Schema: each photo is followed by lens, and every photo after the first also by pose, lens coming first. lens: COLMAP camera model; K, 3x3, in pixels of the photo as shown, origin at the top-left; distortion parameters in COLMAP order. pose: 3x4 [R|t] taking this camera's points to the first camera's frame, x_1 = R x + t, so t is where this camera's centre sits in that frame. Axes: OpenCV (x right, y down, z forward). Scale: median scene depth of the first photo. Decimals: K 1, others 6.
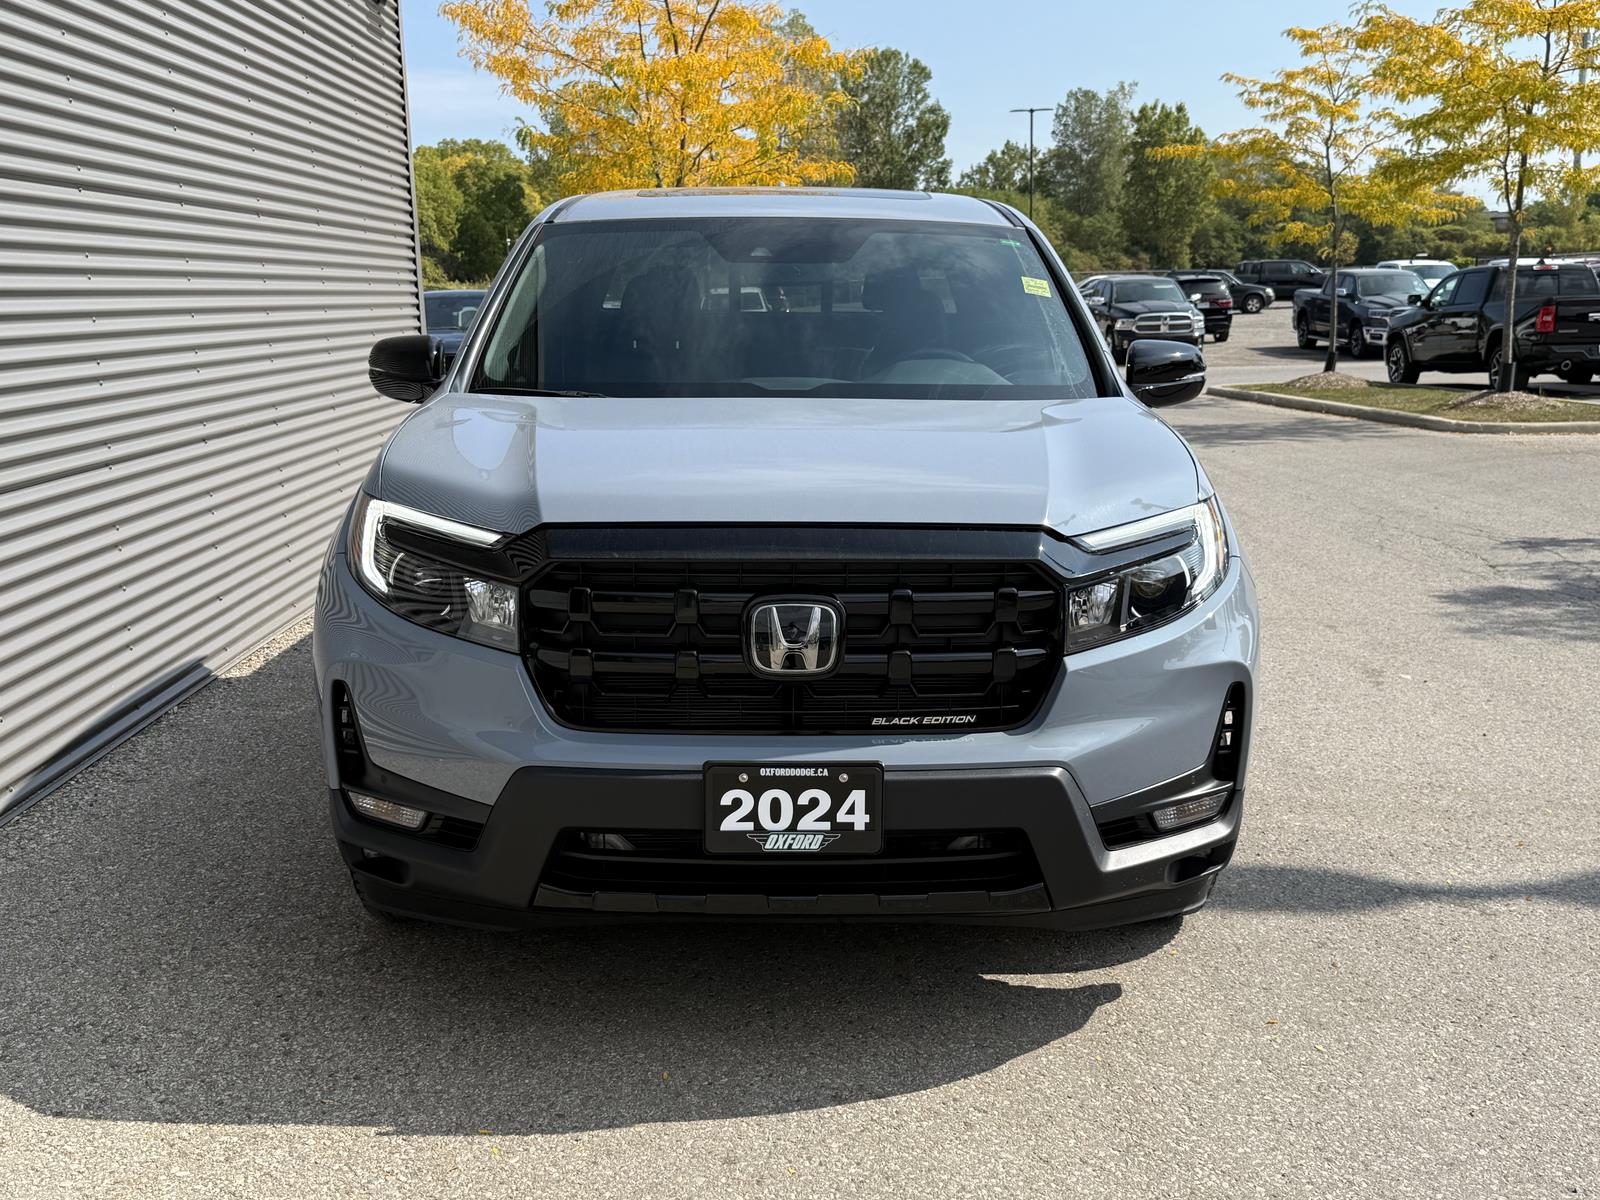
lens RADIAL K [[1682.3, 0, 799.6], [0, 1682.3, 599.5], [0, 0, 1]] dist [0.079080, 0.000000]
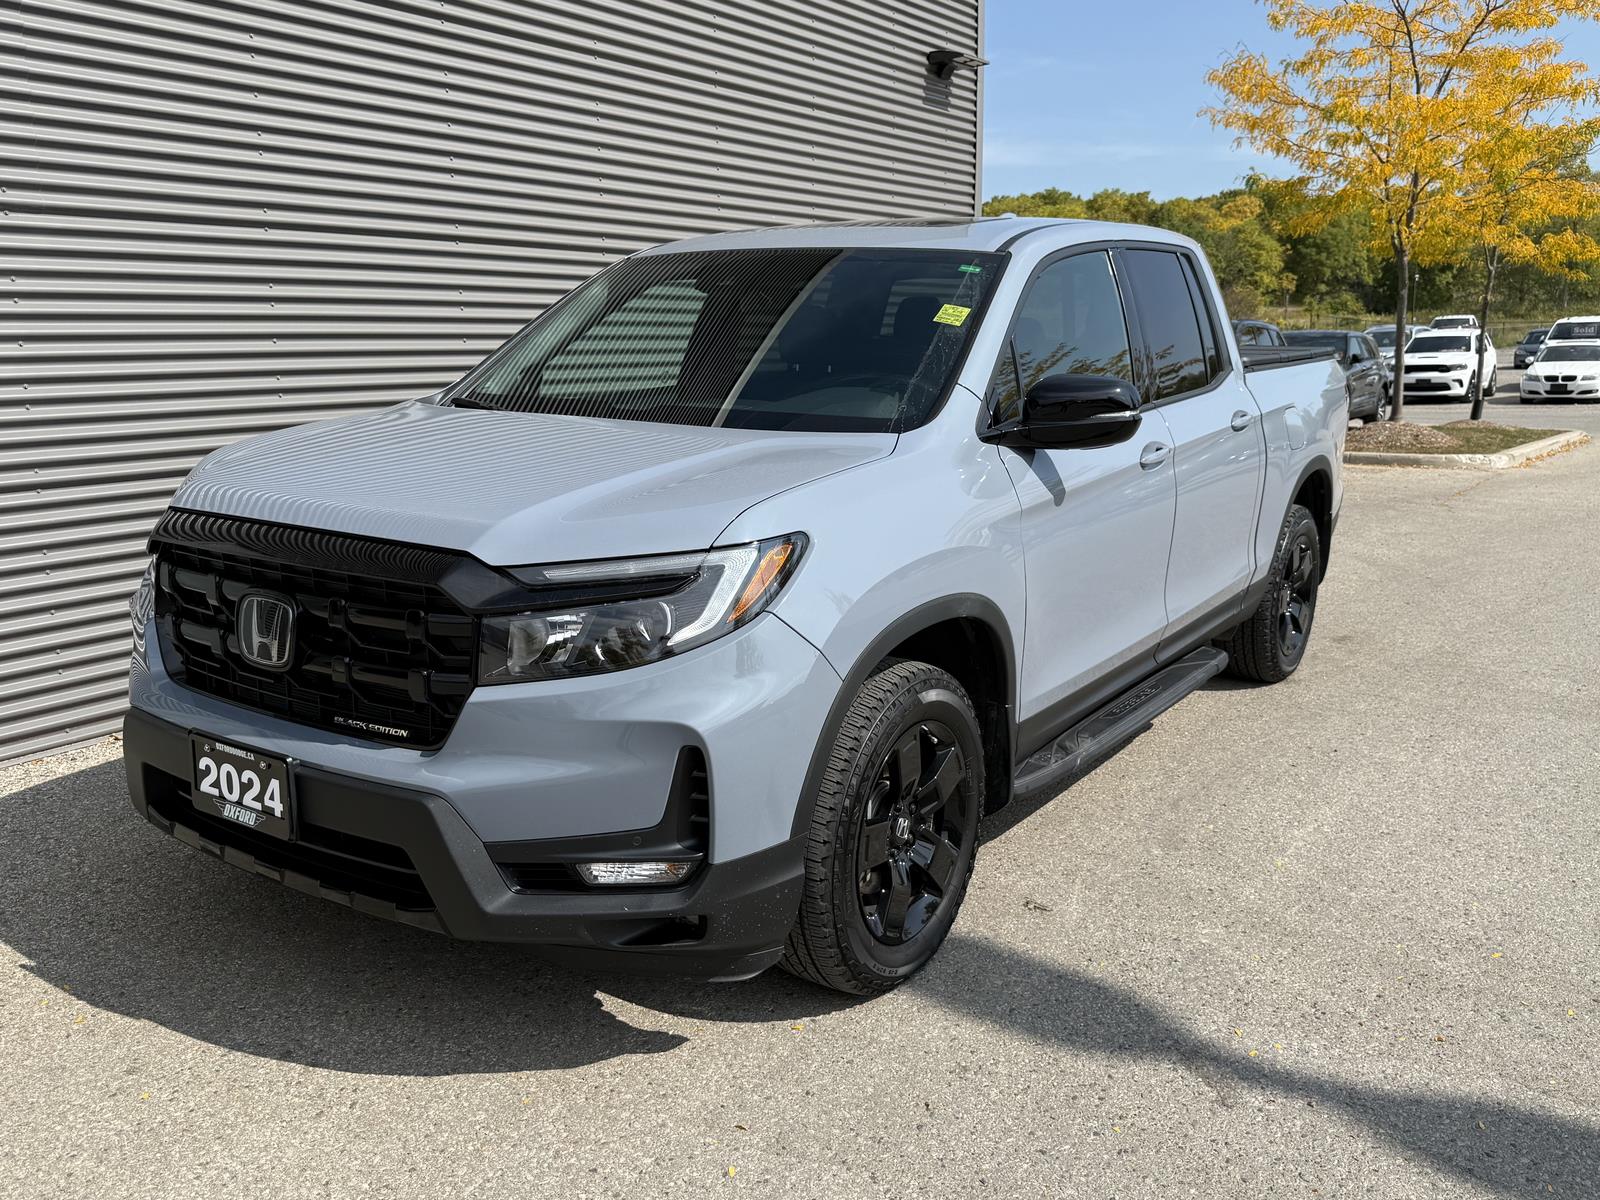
lens RADIAL K [[1365.4, 0, 798.4], [0, 1365.4, 599.8], [0, 0, 1]] dist [0.029607, -0.024976]
pose [[0.808175, 0.125380, -0.575441, 0.770044], [-0.113730, 0.991910, 0.056395, -0.084975], [0.577857, 0.019867, 0.815896, 0.464766]]
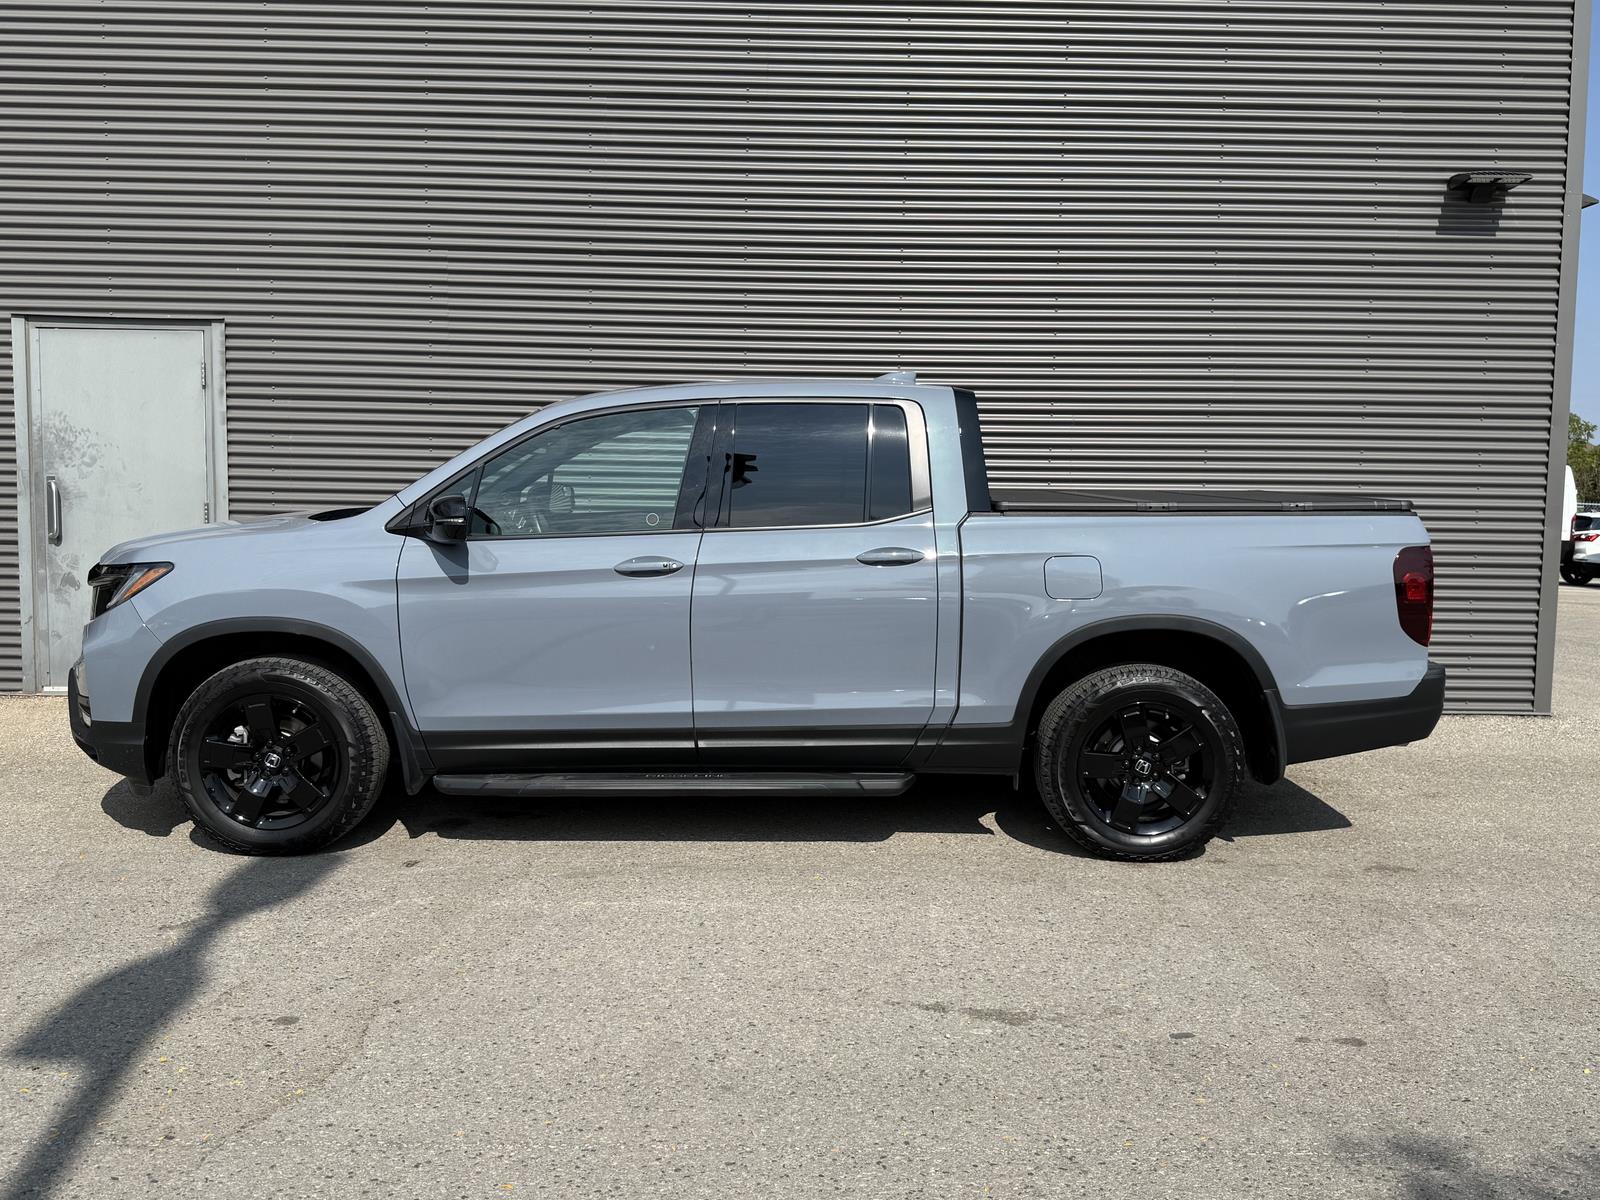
lens RADIAL K [[1365.4, 0, 800.9], [0, 1365.4, 593.8], [0, 0, 1]] dist [0.029607, -0.024976]
pose [[0.010813, 0.106277, -0.994278, 1.909799], [-0.192825, 0.975895, 0.102215, -0.363126], [0.981174, 0.190616, 0.031046, 1.866595]]
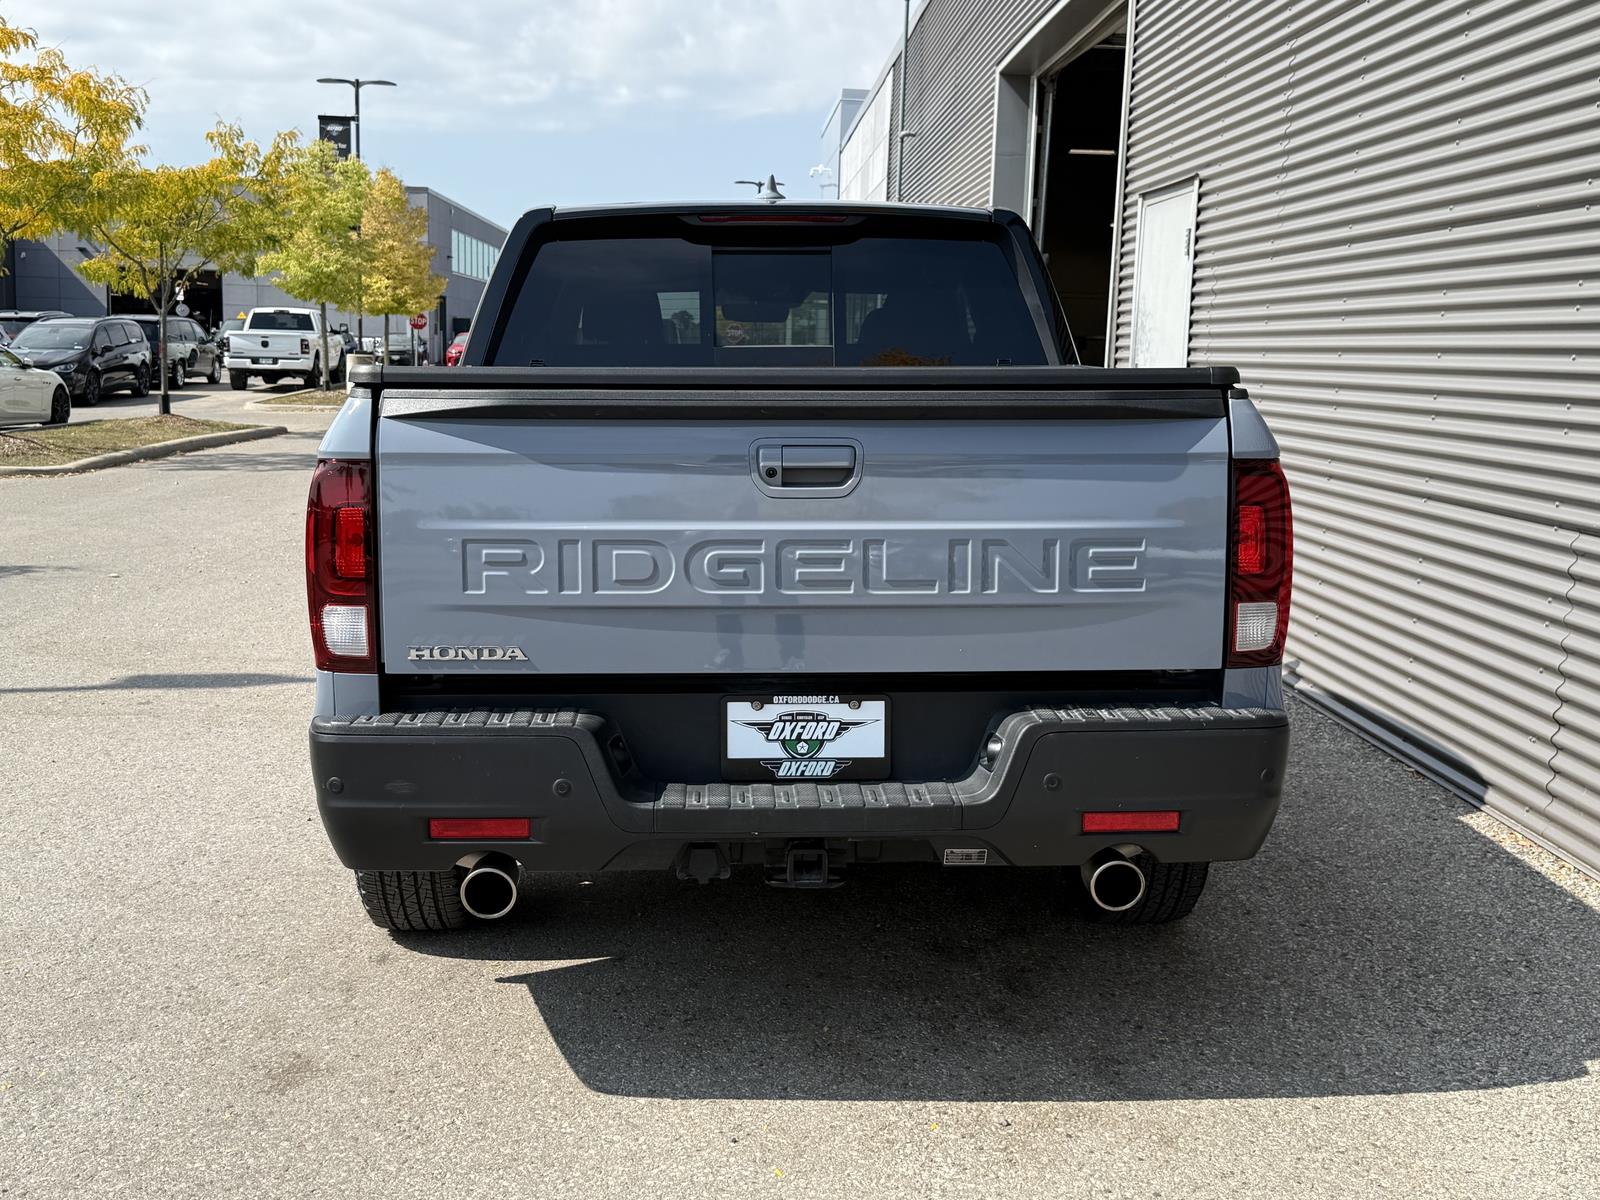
lens RADIAL K [[1784.2, 0, 797.7], [0, 1784.2, 598.2], [0, 0, 1]] dist [0.081409, 0.000000]
pose [[-0.999811, 0.002102, -0.019311, -0.021967], [-0.004105, 0.948801, 0.315847, -0.654148], [0.018986, 0.315867, -0.948614, 3.695388]]
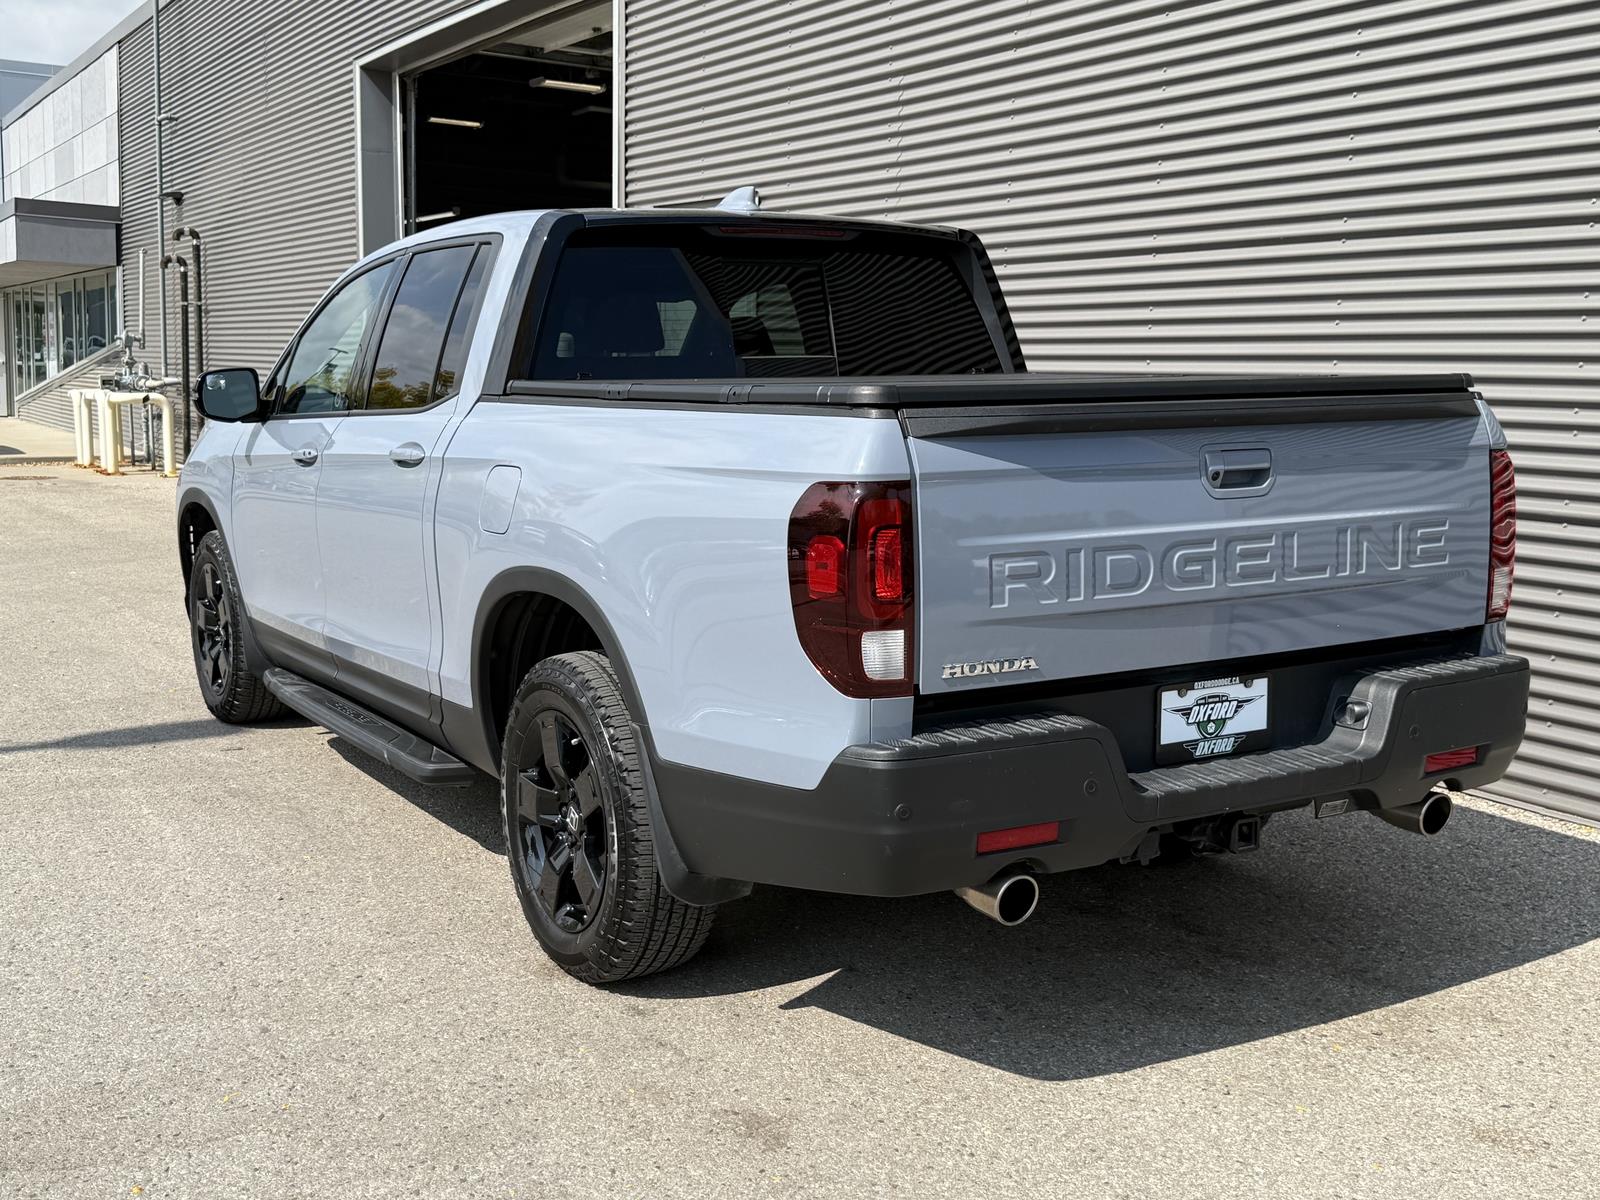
lens RADIAL K [[1784.2, 0, 804.0], [0, 1784.2, 600.5], [0, 0, 1]] dist [0.081409, 0.000000]
pose [[-0.857413, 0.074331, -0.509233, 0.788440], [-0.091012, 0.952016, 0.292202, -0.627780], [0.506518, 0.296884, -0.809506, 3.493773]]
